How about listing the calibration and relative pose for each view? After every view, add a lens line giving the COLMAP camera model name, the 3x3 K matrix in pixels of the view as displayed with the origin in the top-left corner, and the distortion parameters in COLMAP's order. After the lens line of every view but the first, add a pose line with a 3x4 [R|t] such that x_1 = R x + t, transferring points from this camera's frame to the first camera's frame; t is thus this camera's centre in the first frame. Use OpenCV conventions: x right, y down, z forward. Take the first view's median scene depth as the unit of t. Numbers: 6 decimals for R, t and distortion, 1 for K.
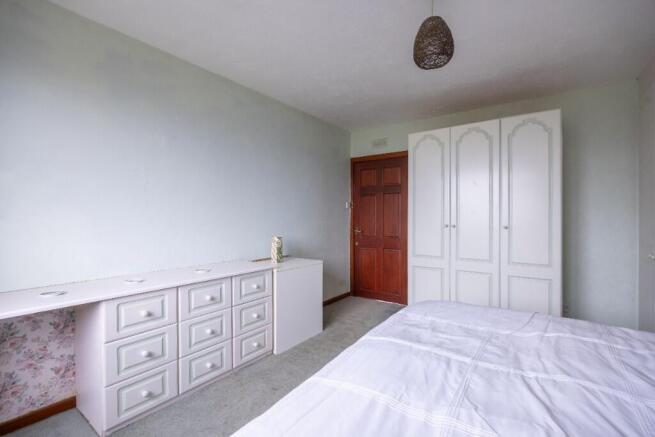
lens RADIAL K [[299.3, 0, 323.9], [0, 299.3, 220.9], [0, 0, 1]] dist [-0.011921, -0.001178]
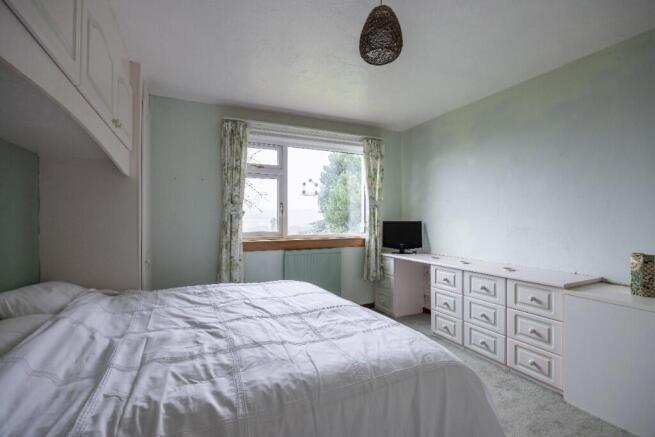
lens RADIAL K [[299.3, 0, 329.7], [0, 299.3, 215.8], [0, 0, 1]] dist [-0.011921, -0.001178]
pose [[-0.449617, 0.017857, -0.893043, 0.933043], [0.012692, 0.999827, 0.013602, -0.058330], [0.893131, -0.005219, -0.449766, 0.935401]]
